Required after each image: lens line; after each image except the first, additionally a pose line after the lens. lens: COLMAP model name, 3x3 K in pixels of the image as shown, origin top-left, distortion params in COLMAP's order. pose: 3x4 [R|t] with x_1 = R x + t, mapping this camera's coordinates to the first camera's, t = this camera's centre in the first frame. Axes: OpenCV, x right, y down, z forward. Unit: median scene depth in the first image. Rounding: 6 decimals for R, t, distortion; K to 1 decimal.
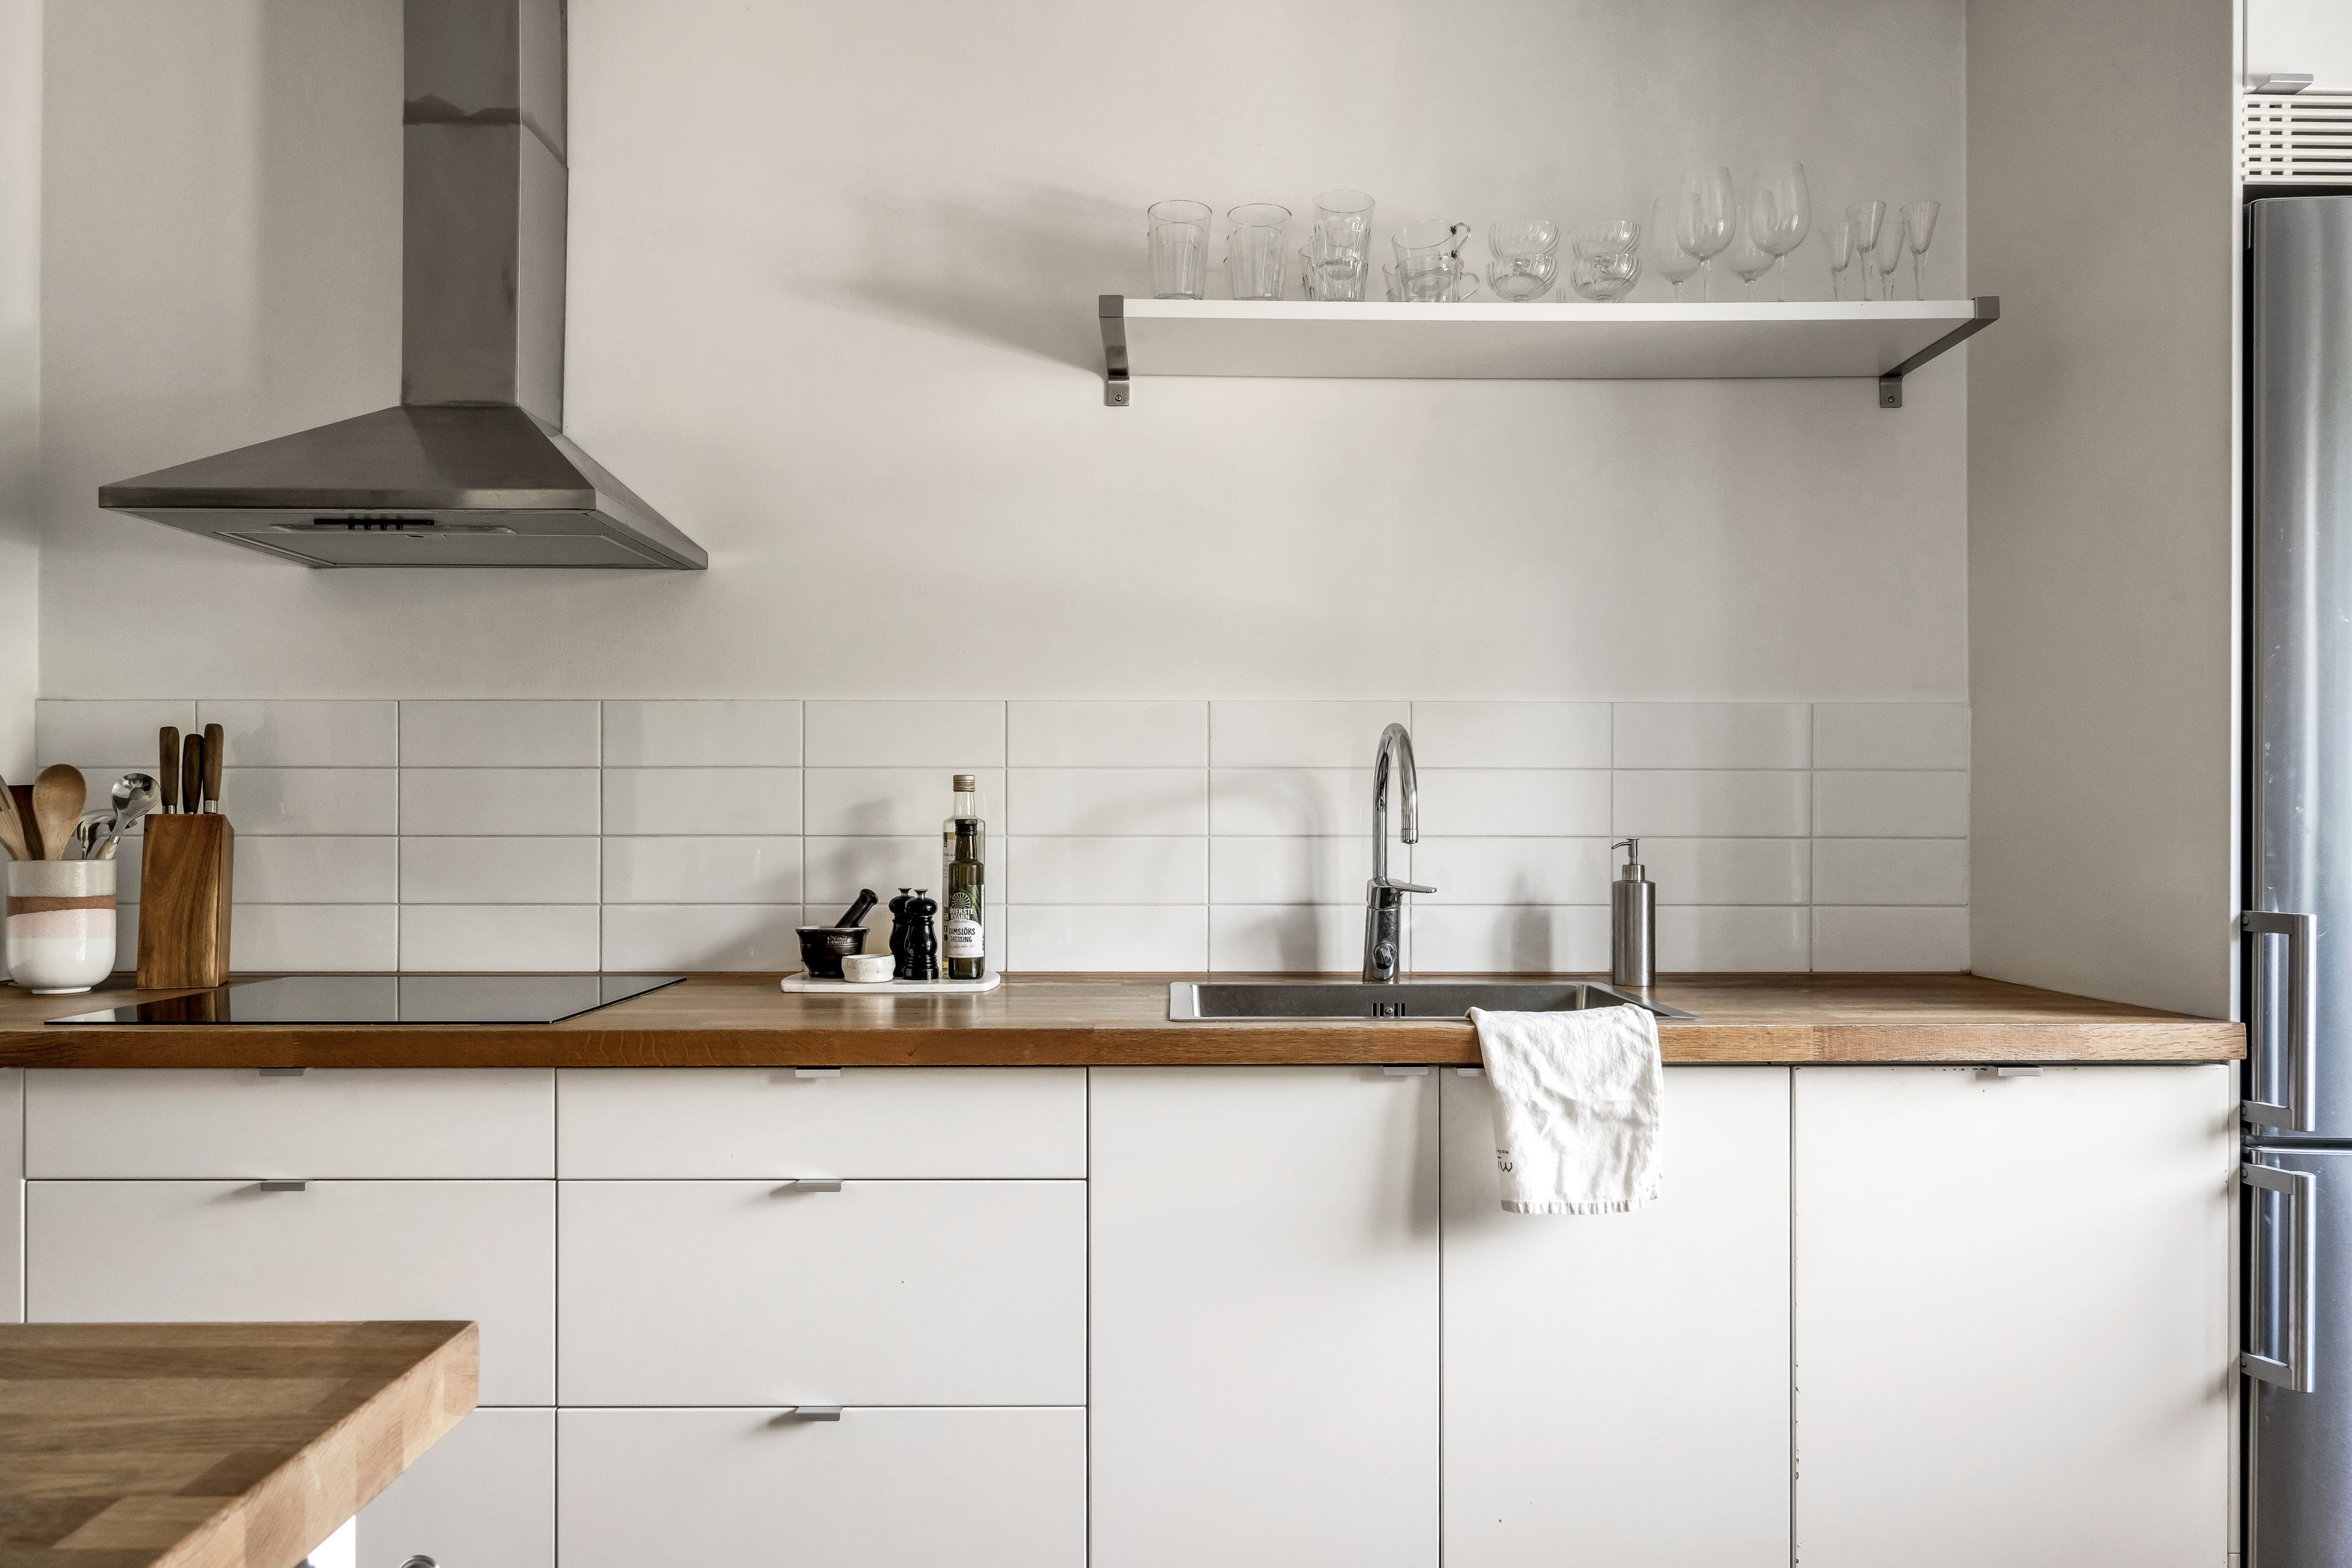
lens RADIAL K [[1653.4, 0, 1176.9], [0, 1653.4, 808.6], [0, 0, 1]] dist [-0.000190, 0.001631]
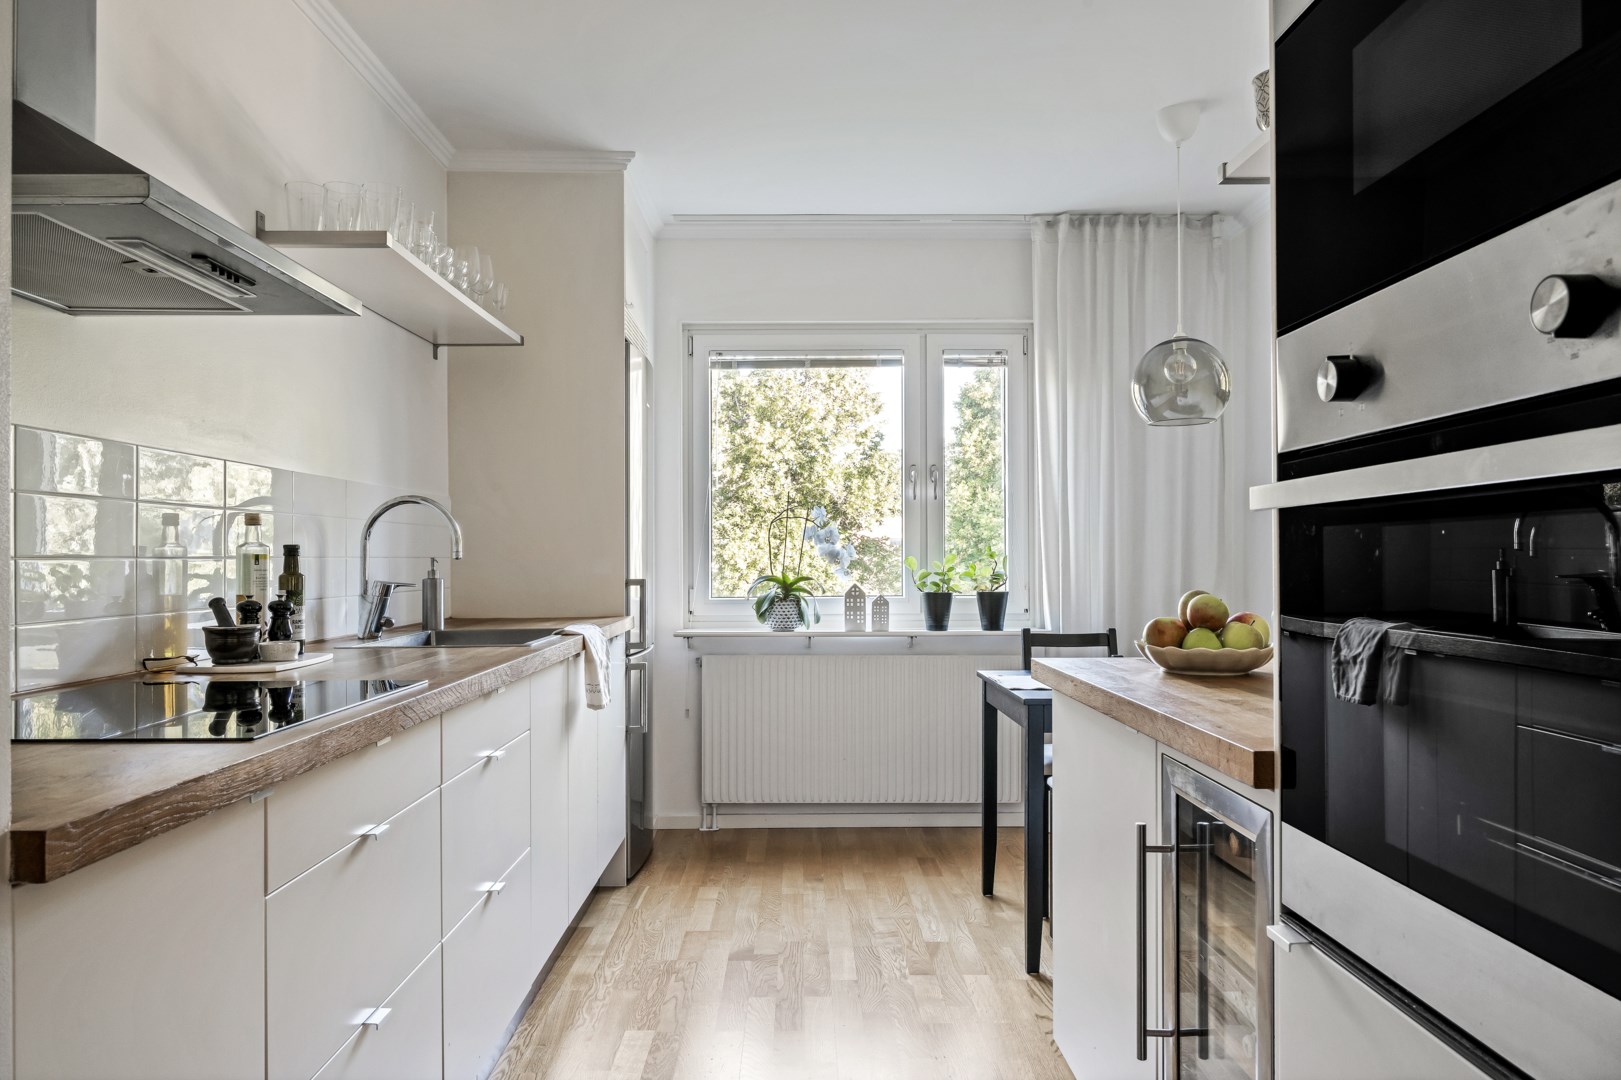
lens RADIAL K [[1101.1, 0, 805.3], [0, 1101.1, 554.0], [0, 0, 1]] dist [0.001804, 0.002707]
pose [[0.007415, 0.001392, 0.999972, -1.181200], [0.002279, 0.999996, -0.001409, 0.018594], [-0.999970, 0.002289, 0.007412, 0.583208]]
